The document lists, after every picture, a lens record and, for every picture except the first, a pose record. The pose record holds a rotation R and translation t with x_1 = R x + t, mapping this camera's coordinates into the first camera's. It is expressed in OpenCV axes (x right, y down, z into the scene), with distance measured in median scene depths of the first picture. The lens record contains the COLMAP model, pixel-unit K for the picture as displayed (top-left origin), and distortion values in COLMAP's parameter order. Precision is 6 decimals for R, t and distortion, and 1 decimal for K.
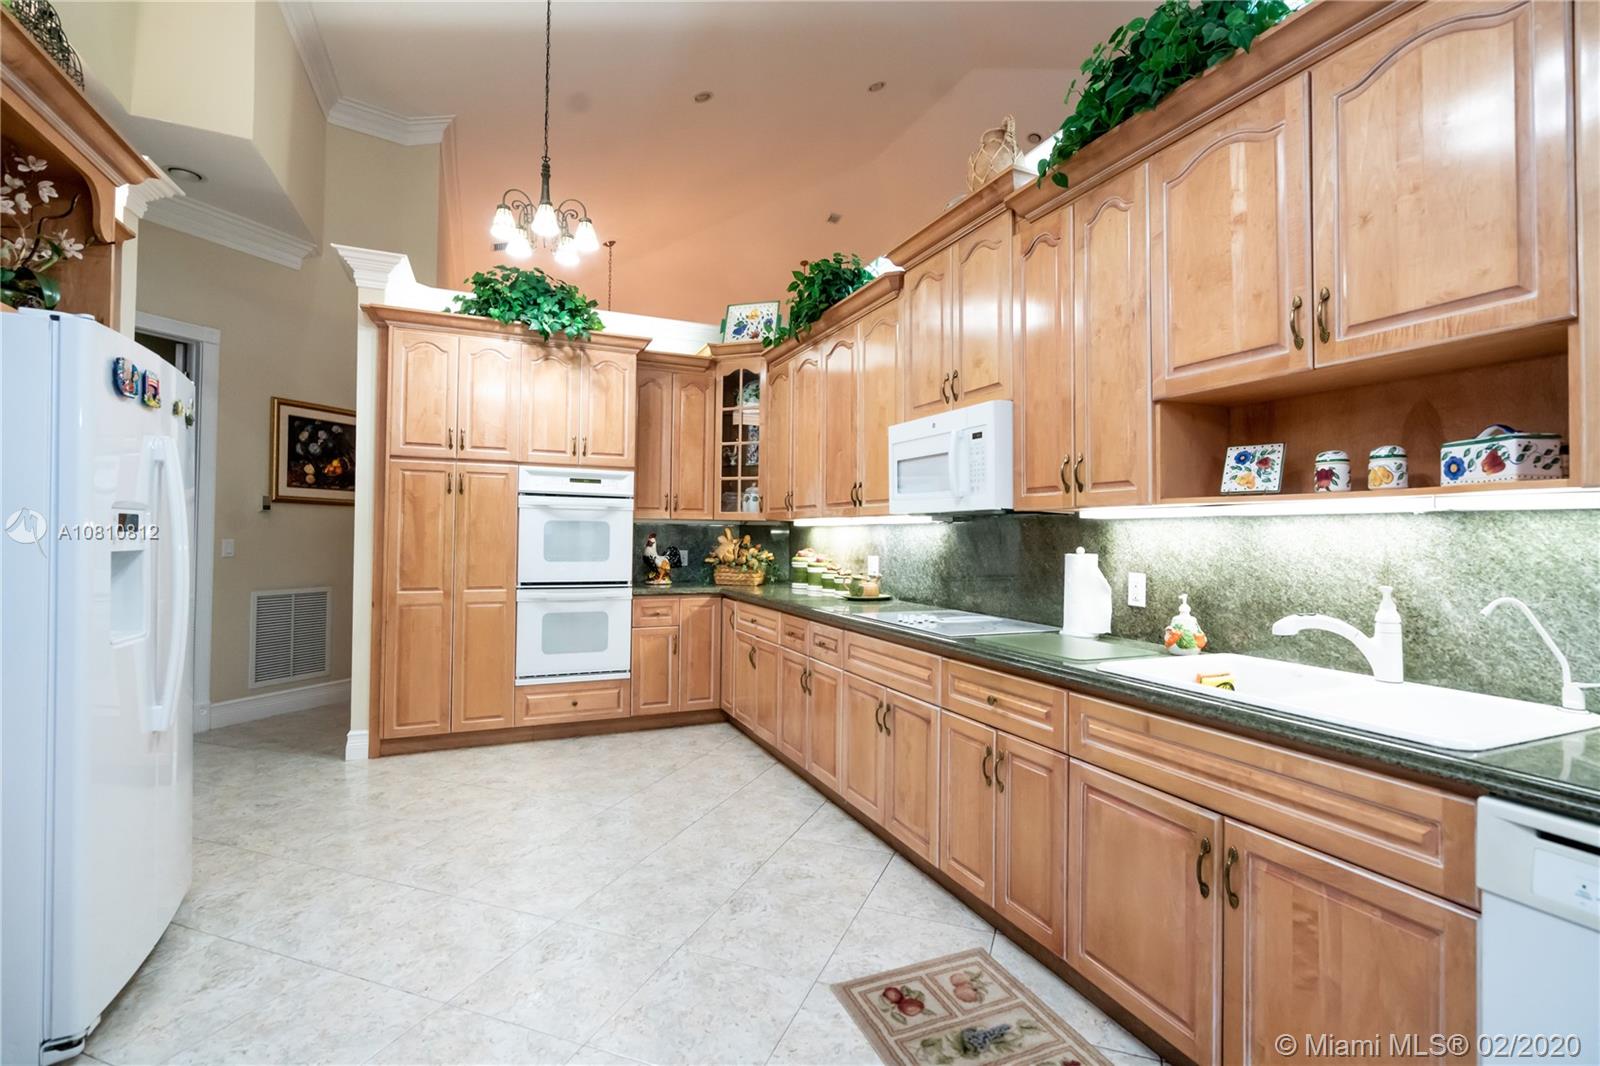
lens RADIAL K [[733.9, 0, 820.0], [0, 733.9, 500.1], [0, 0, 1]] dist [-0.000610, 0.000115]
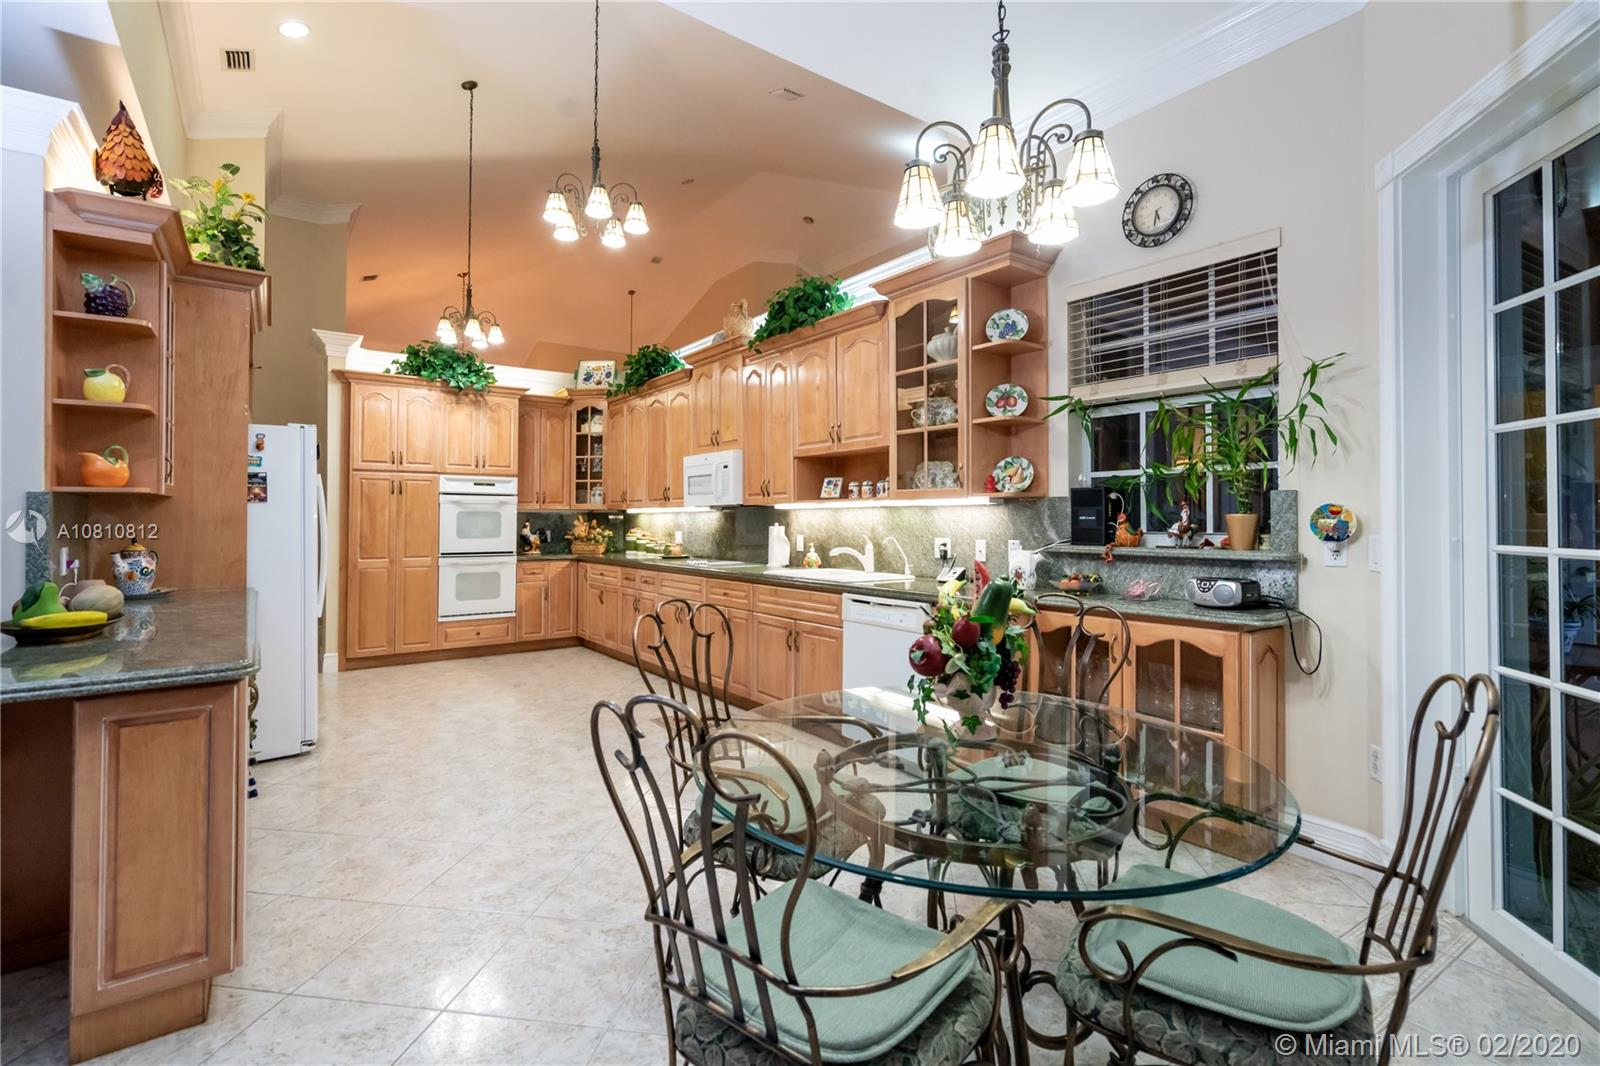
lens RADIAL K [[743.3, 0, 788.0], [0, 743.3, 478.6], [0, 0, 1]] dist [-0.001619, 0.000325]
pose [[0.982159, -0.002633, 0.188033, 0.002569], [0.003829, 0.999975, -0.005994, -0.029074], [-0.188013, 0.006607, 0.982144, -0.649893]]
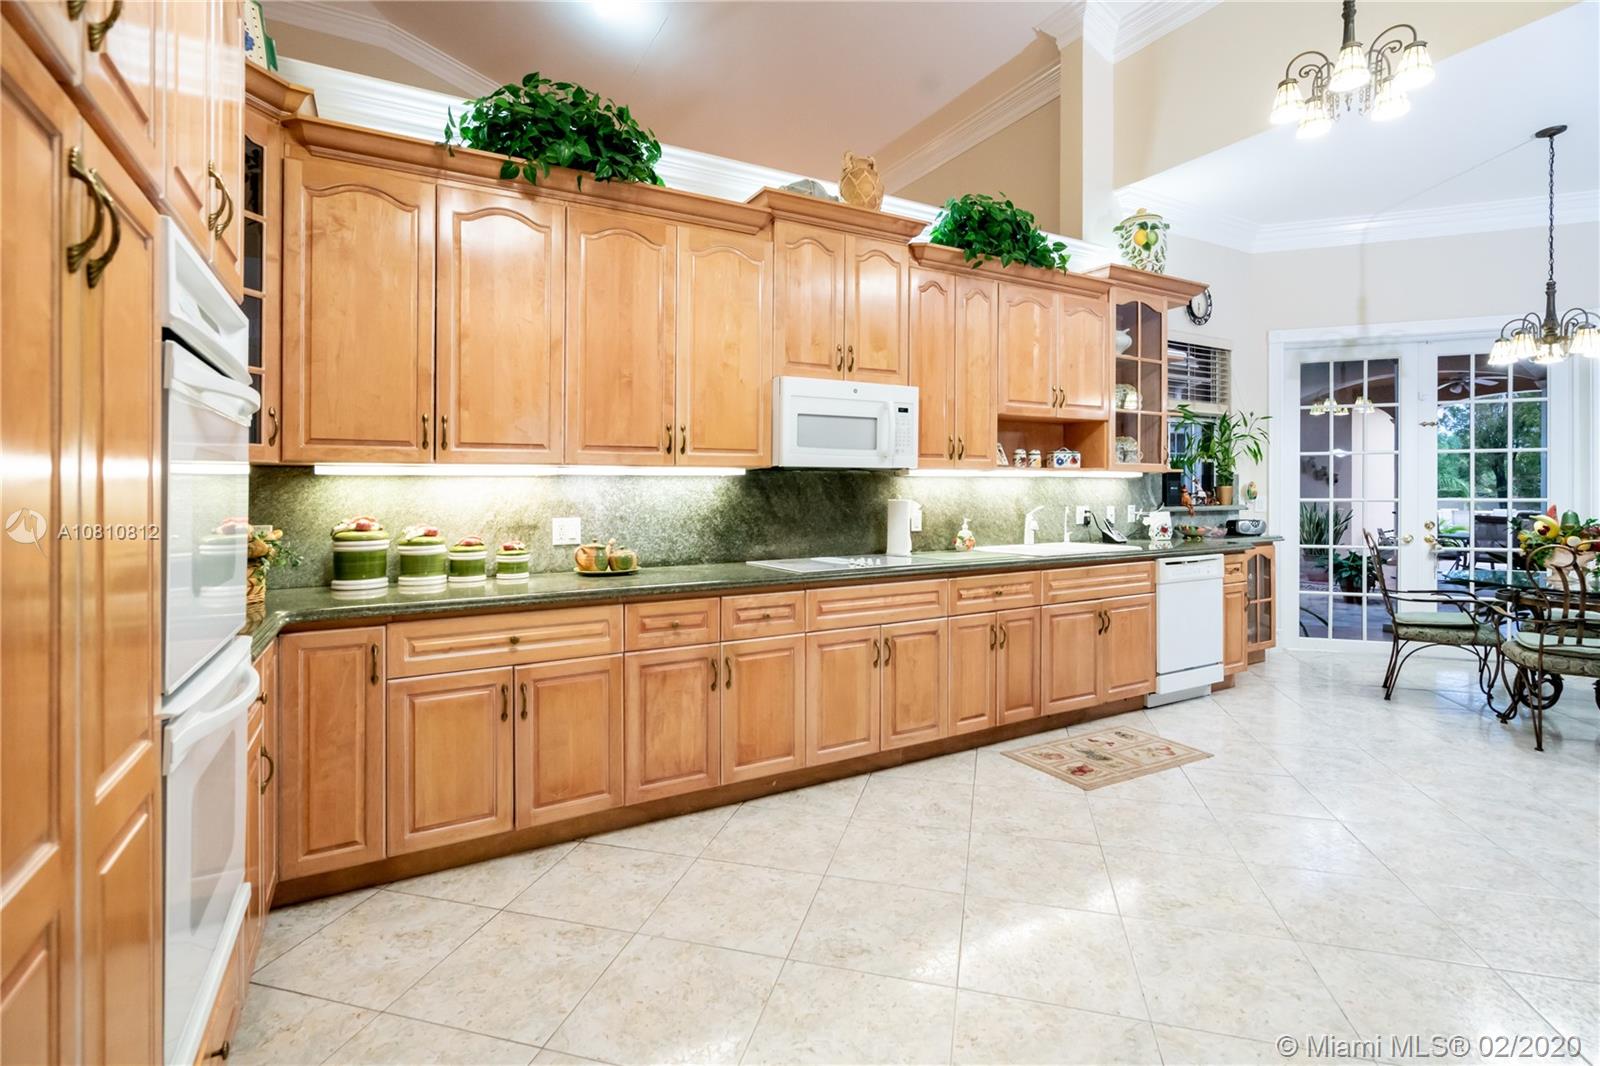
lens RADIAL K [[743.3, 0, 788.0], [0, 743.3, 478.6], [0, 0, 1]] dist [-0.001619, 0.000325]
pose [[-0.078843, 0.009390, 0.996843, -0.713914], [-0.040871, 0.999084, -0.012644, 0.038212], [-0.996049, -0.041739, -0.078387, 0.865712]]
